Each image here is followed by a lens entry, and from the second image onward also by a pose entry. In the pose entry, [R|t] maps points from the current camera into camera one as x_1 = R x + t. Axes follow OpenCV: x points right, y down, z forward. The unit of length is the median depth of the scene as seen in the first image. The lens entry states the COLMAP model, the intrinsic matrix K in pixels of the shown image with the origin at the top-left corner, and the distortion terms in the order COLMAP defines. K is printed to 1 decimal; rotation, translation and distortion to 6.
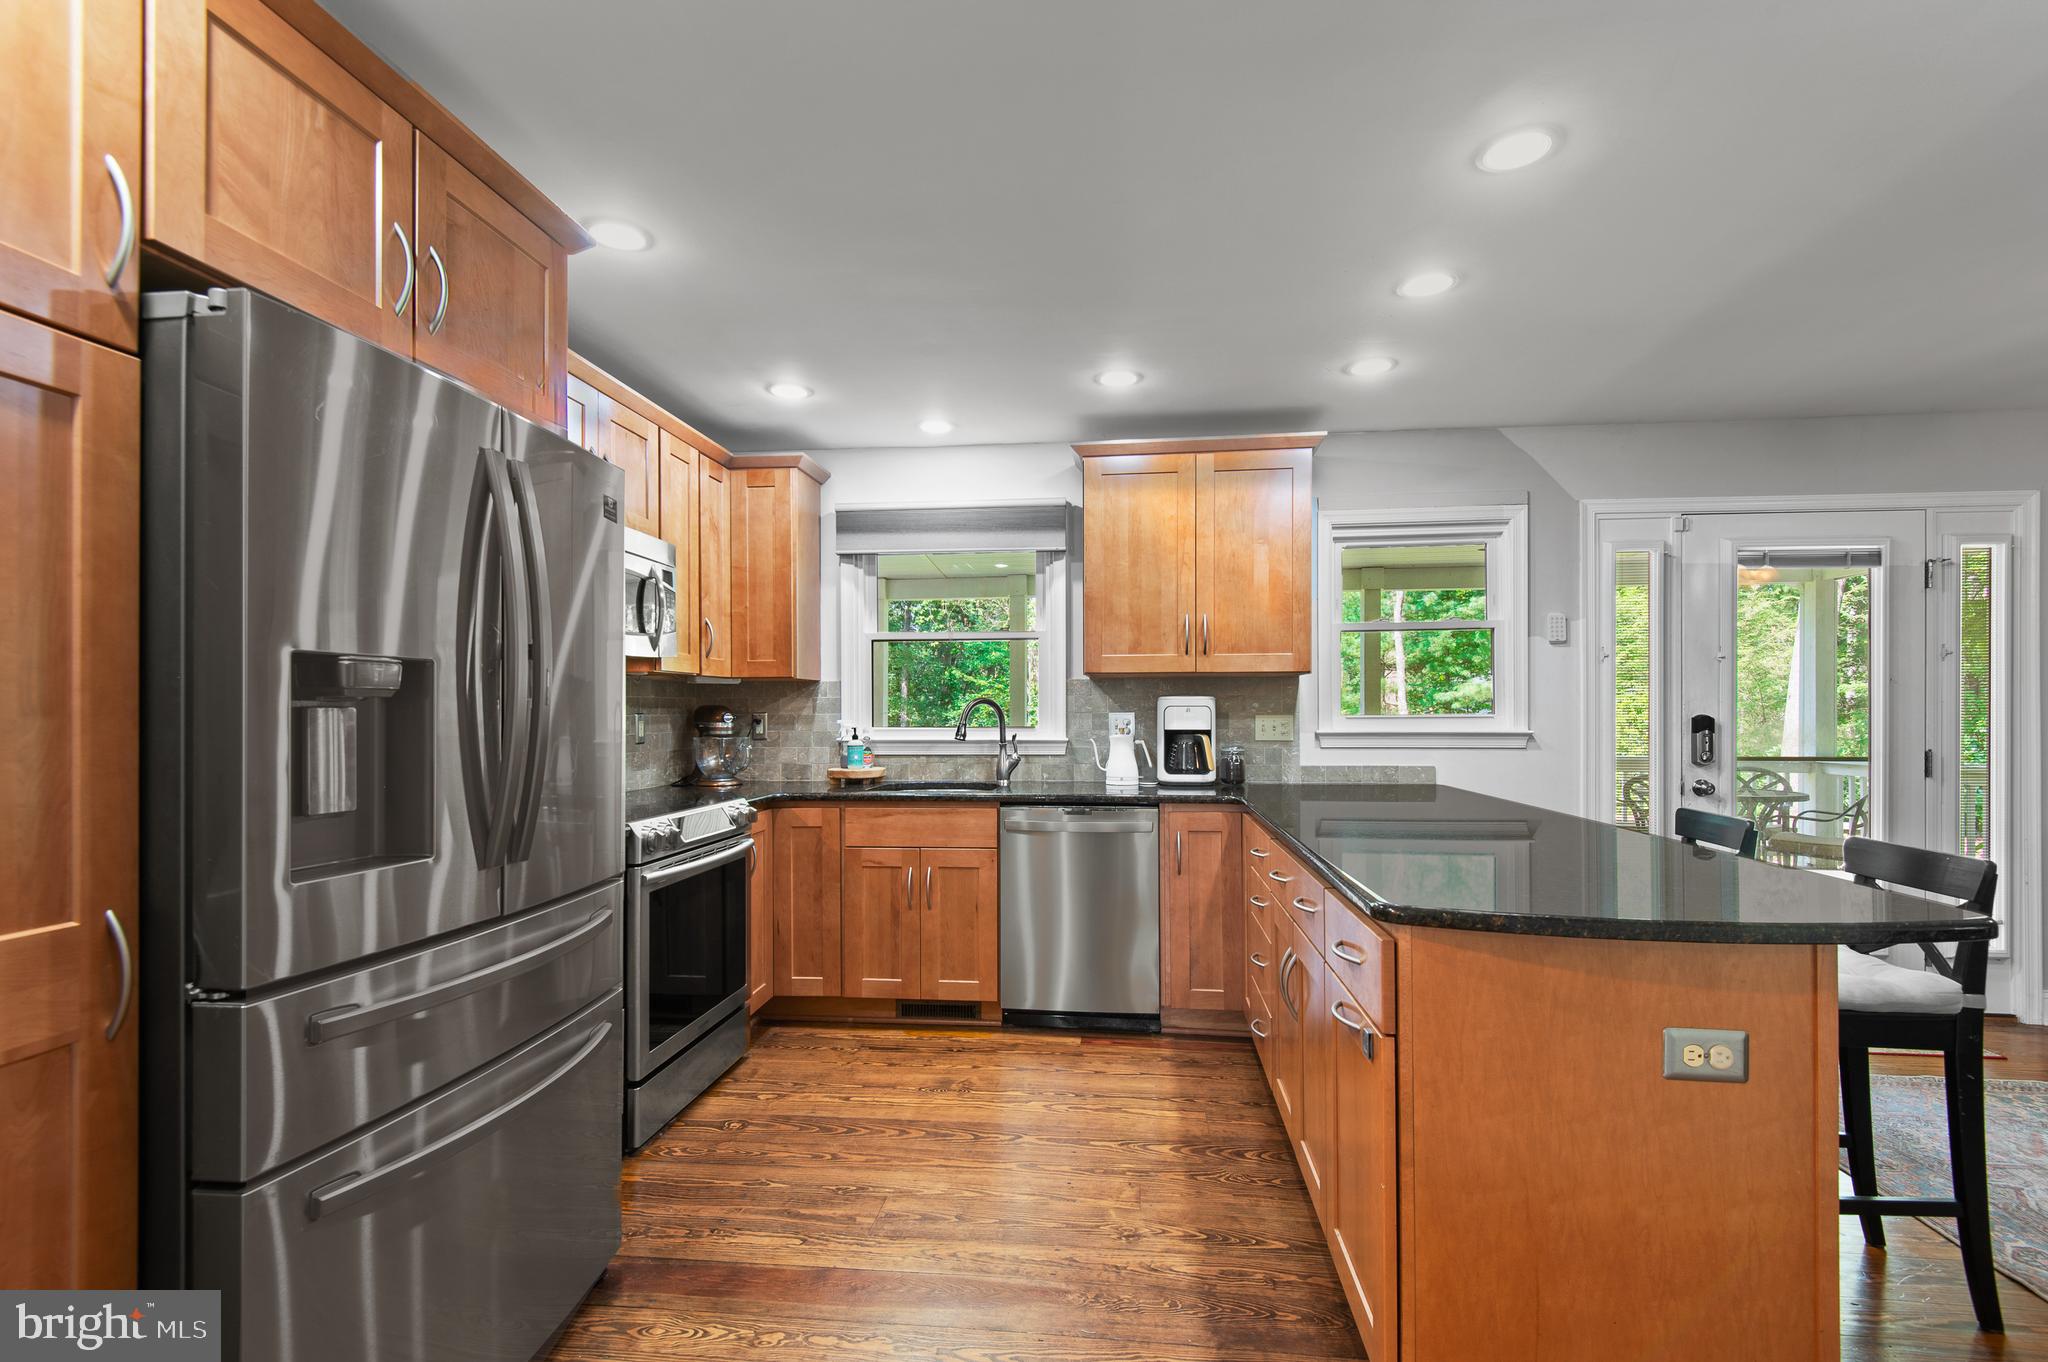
lens RADIAL K [[924.5, 0, 1034.8], [0, 924.5, 687.8], [0, 0, 1]] dist [0.043683, -0.030503]
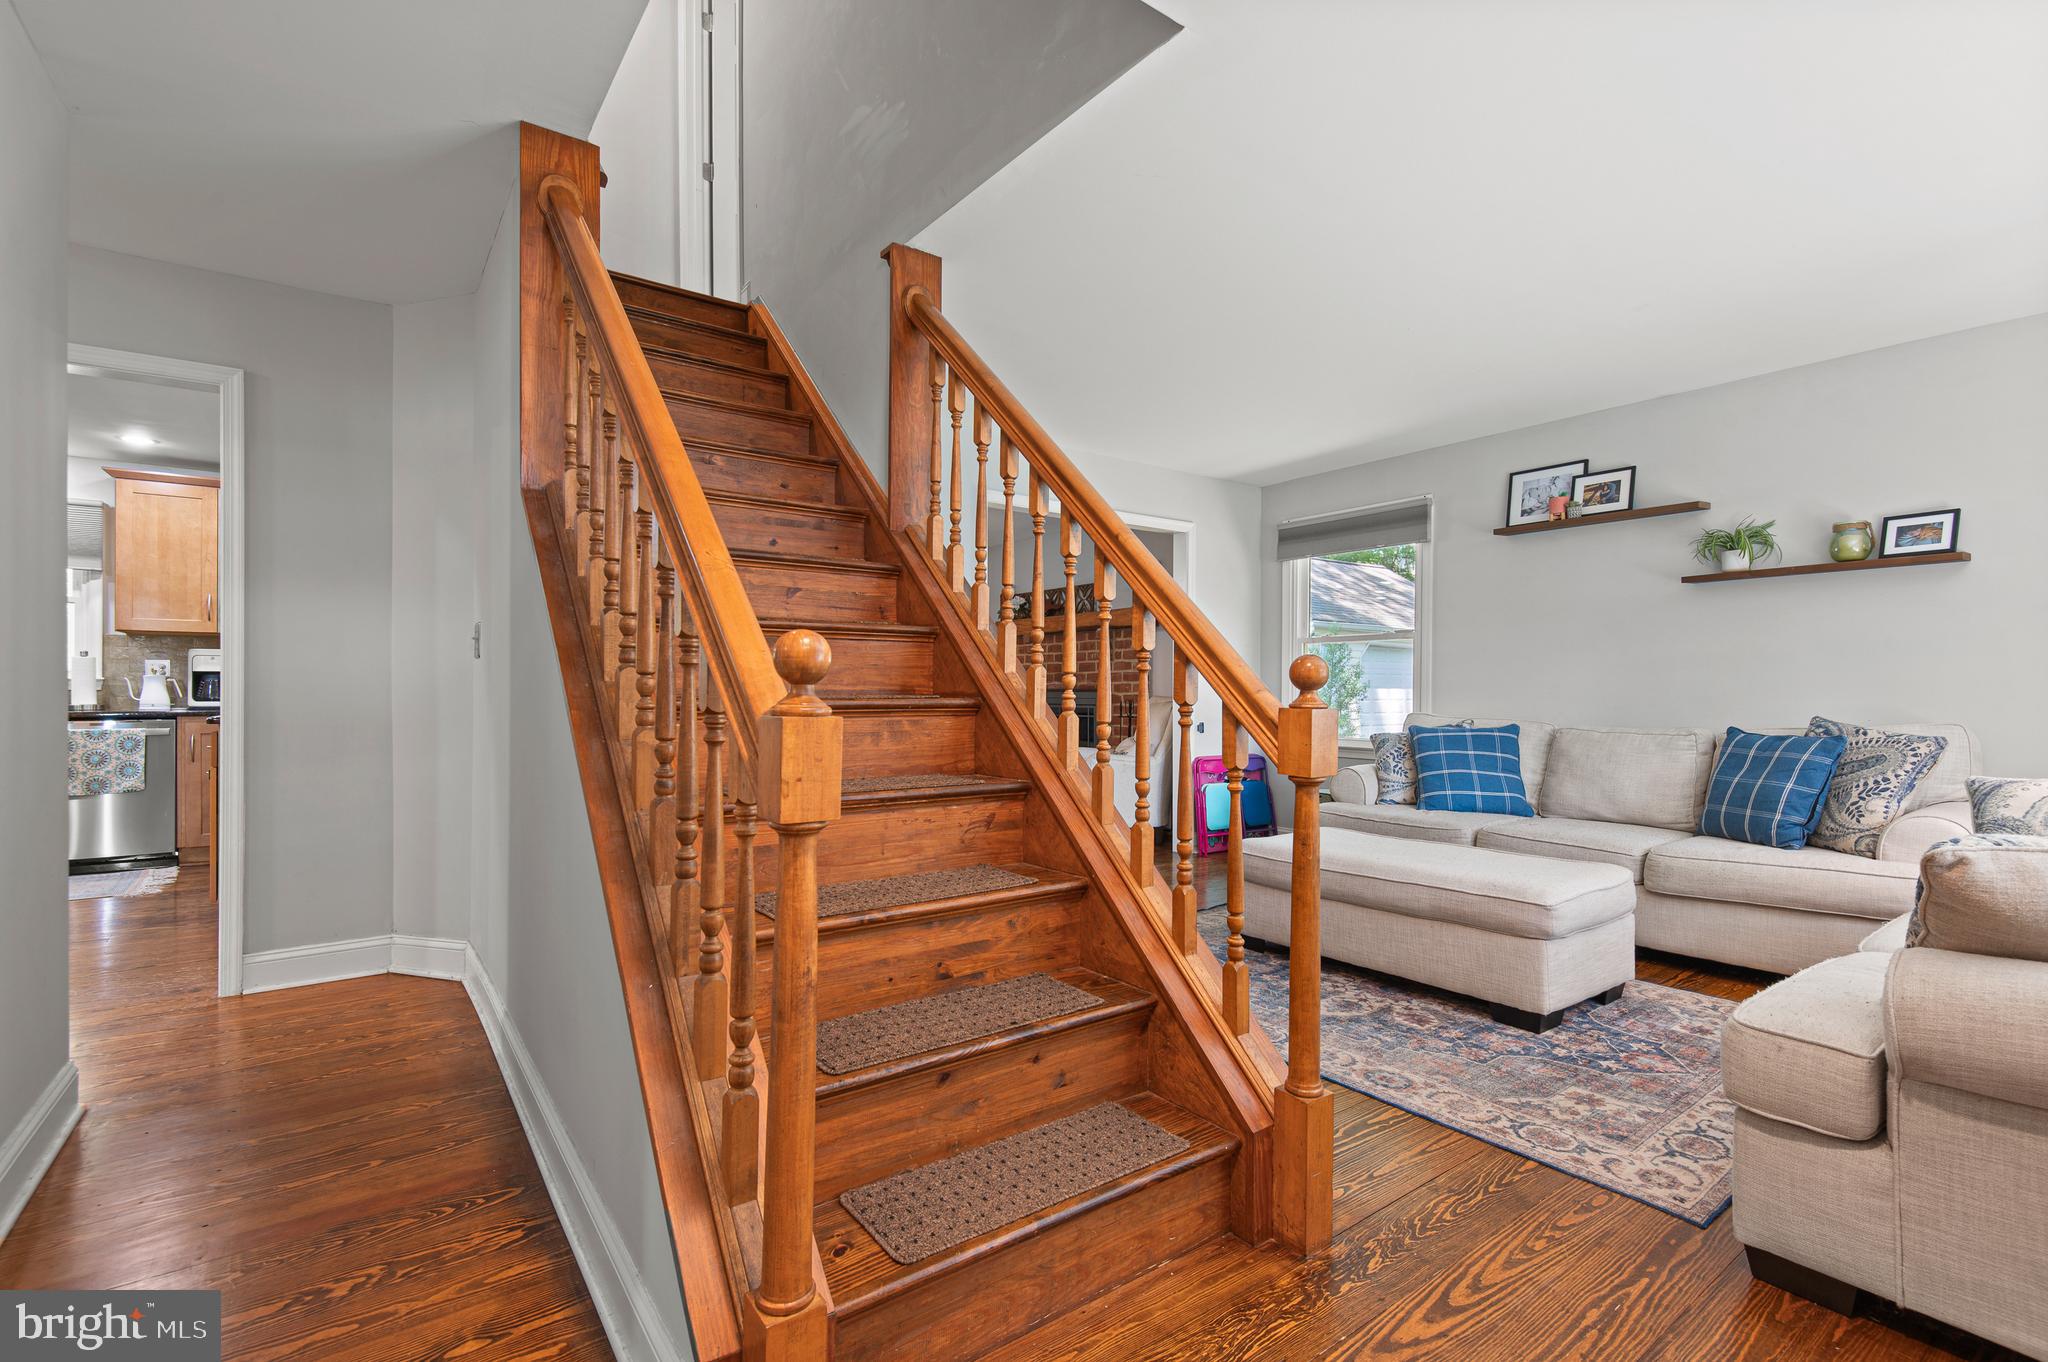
lens RADIAL K [[921.2, 0, 1030.8], [0, 921.2, 683.5], [0, 0, 1]] dist [0.039502, -0.022408]
pose [[0.729710, 0.004171, 0.683744, 0.095555], [-0.020840, 0.999652, 0.016143, 0.013209], [-0.683439, -0.026029, 0.729543, -1.007621]]
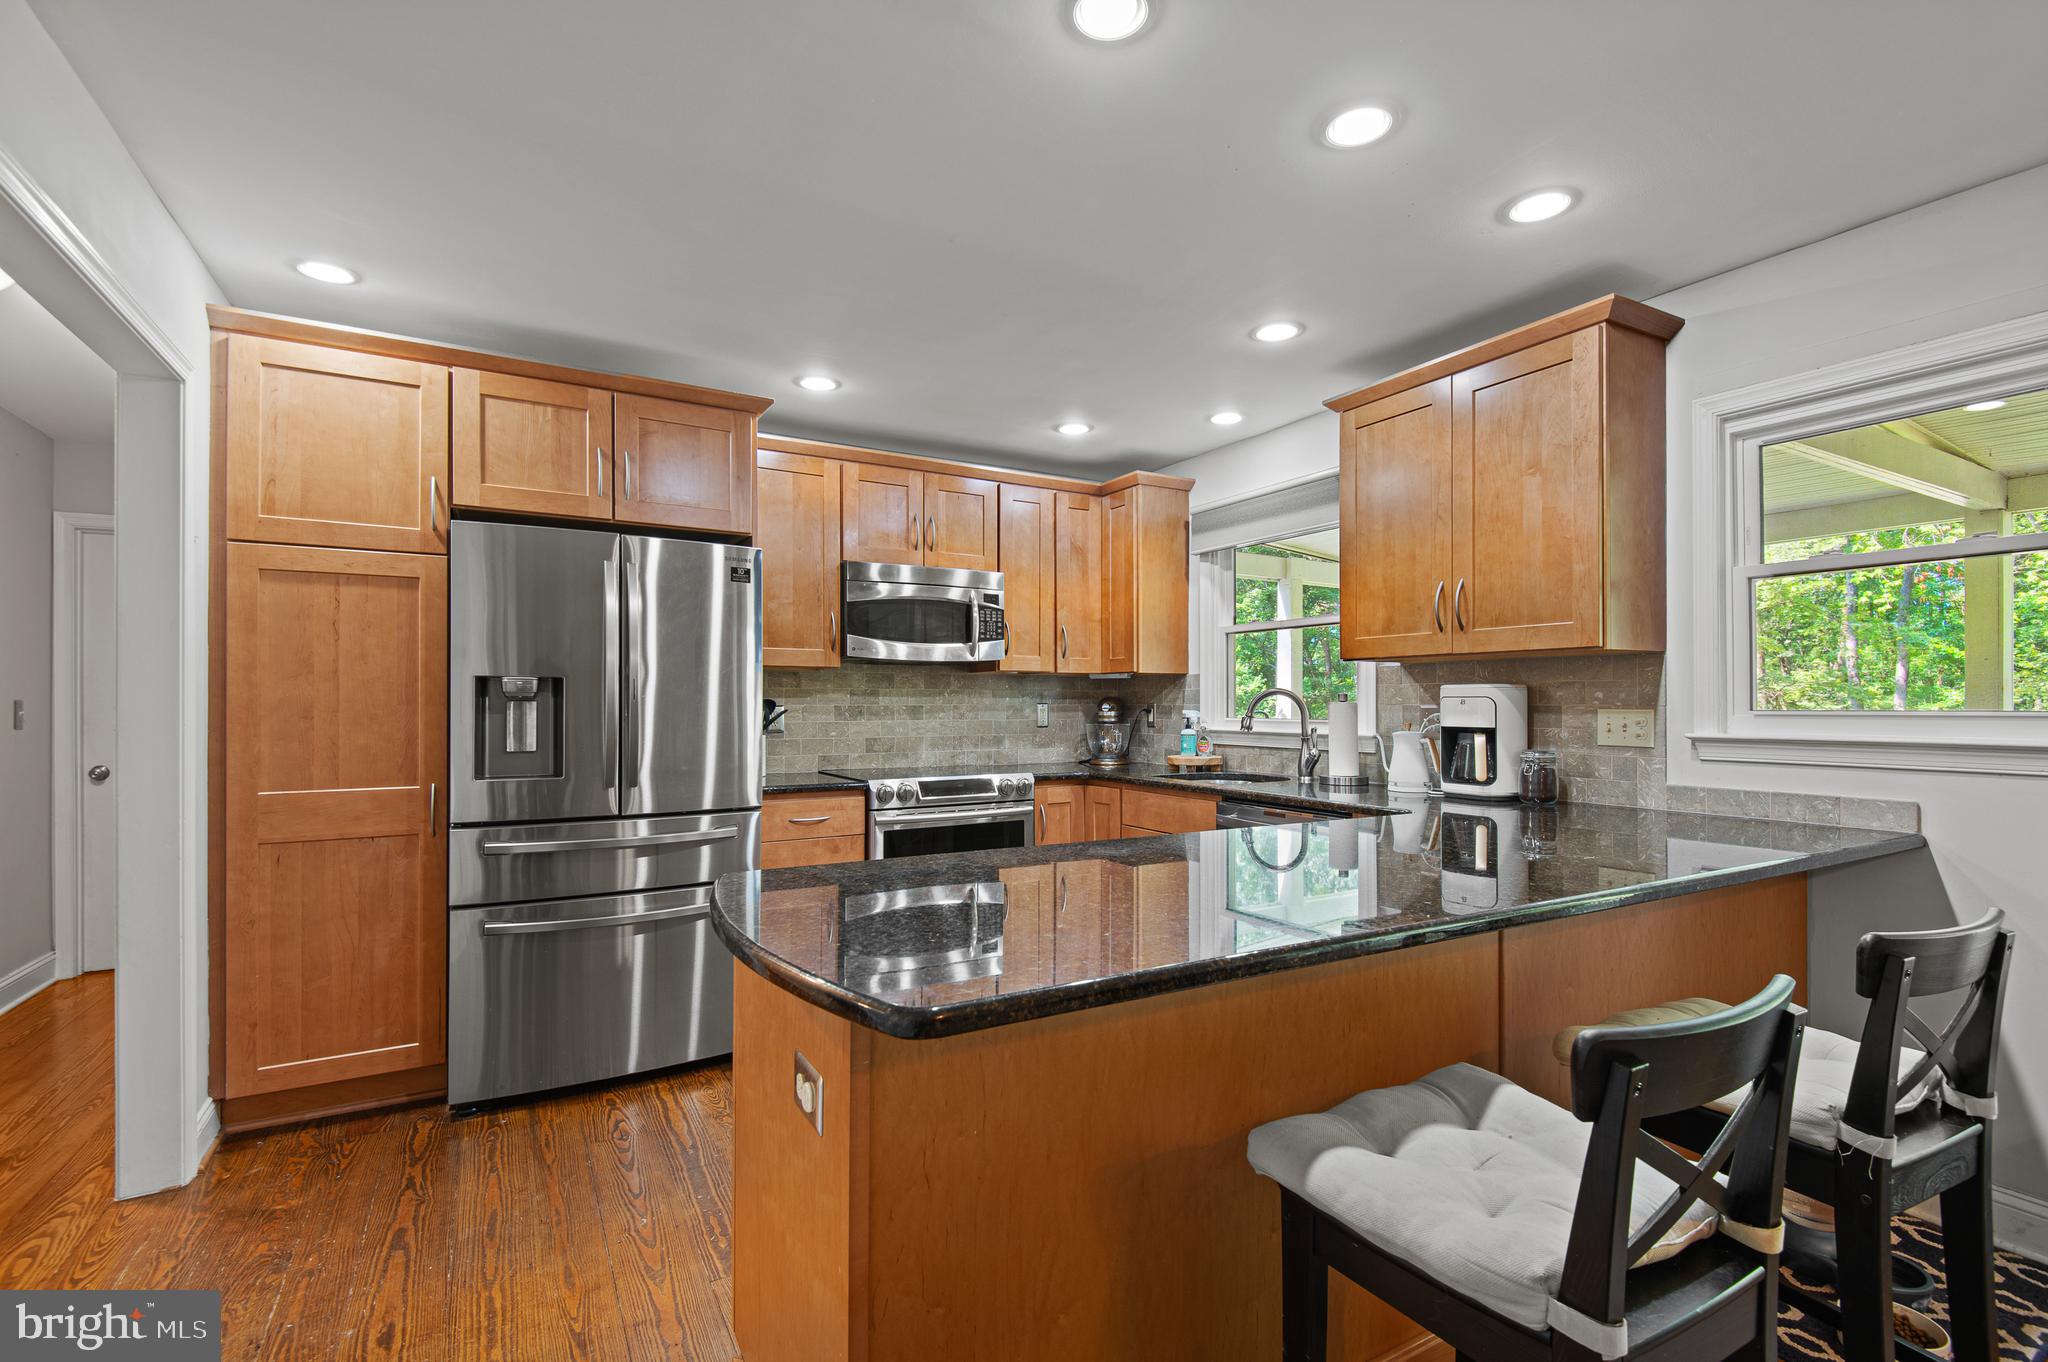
lens RADIAL K [[924.5, 0, 1034.8], [0, 924.5, 687.8], [0, 0, 1]] dist [0.043683, -0.030503]
pose [[0.598612, -0.009697, -0.800980, 0.583731], [0.019307, 0.999811, 0.002325, 0.003170], [0.800806, -0.016856, 0.598686, 0.237486]]
